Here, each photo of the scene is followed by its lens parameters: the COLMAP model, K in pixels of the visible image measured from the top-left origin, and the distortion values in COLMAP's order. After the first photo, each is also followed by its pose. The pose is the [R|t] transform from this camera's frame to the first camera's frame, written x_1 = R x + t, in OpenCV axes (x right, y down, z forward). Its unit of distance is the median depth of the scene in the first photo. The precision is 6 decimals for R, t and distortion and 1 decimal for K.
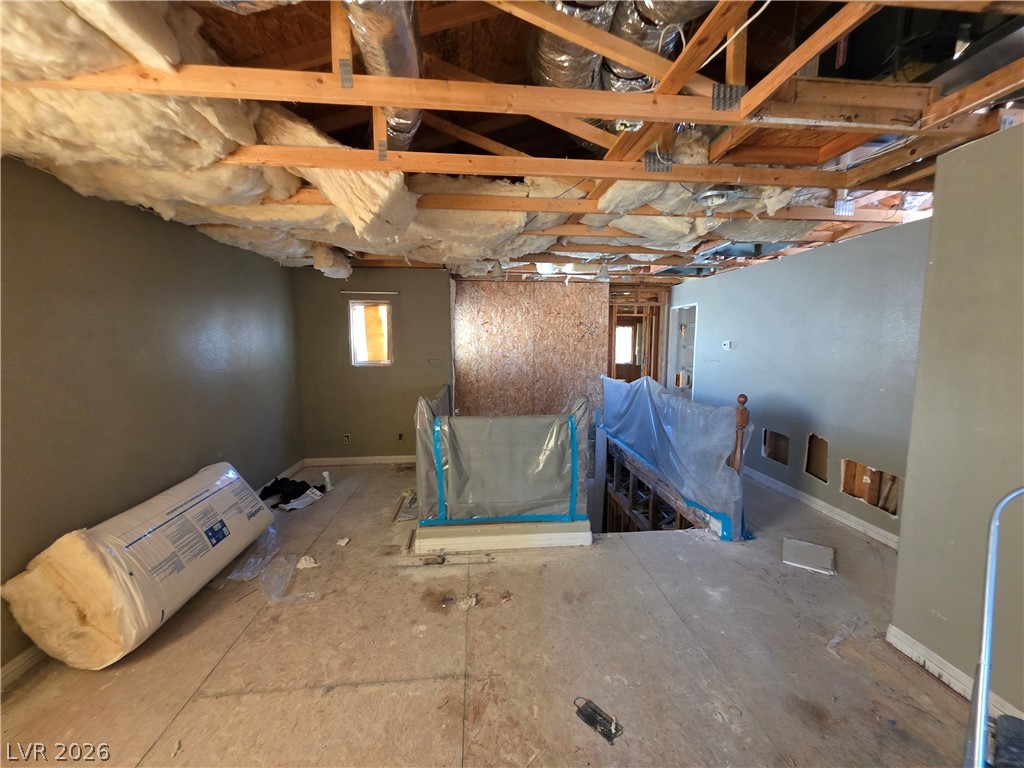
lens RADIAL K [[408.5, 0, 509.8], [0, 408.5, 381.9], [0, 0, 1]] dist [0.002245, -0.000716]
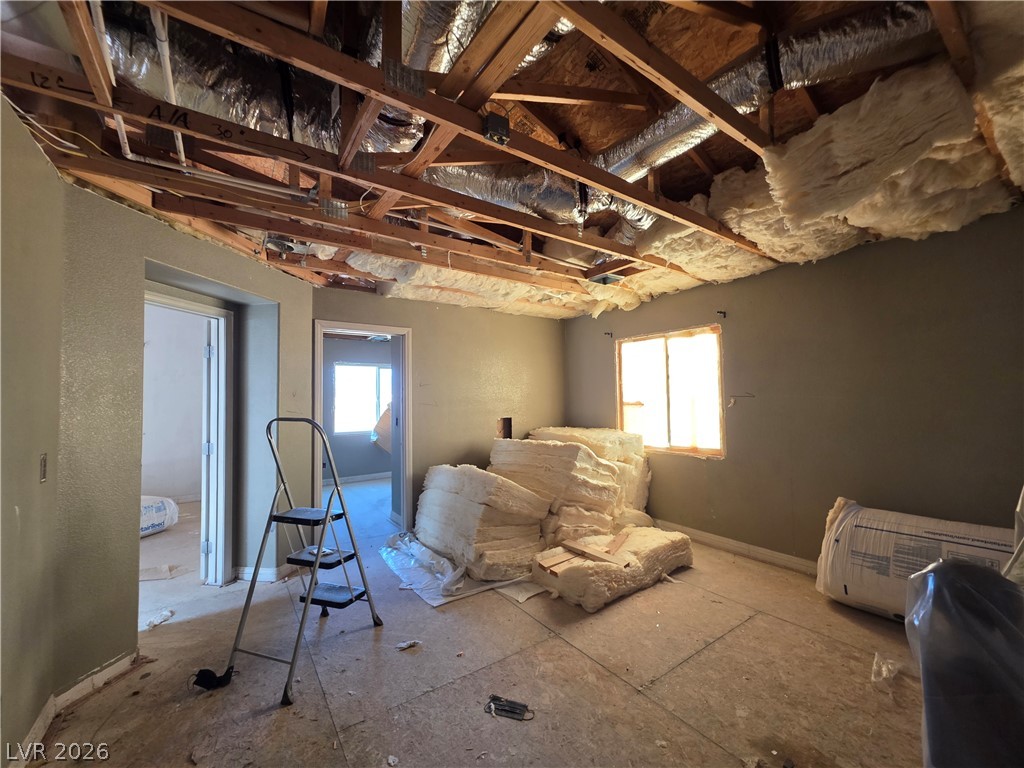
lens RADIAL K [[408.5, 0, 510.0], [0, 408.5, 384.9], [0, 0, 1]] dist [0.002245, -0.000716]
pose [[-0.874636, -0.010329, -0.484670, 0.679932], [-0.035583, 0.998444, 0.042934, -0.050113], [0.483472, 0.054798, -0.873643, 1.747547]]
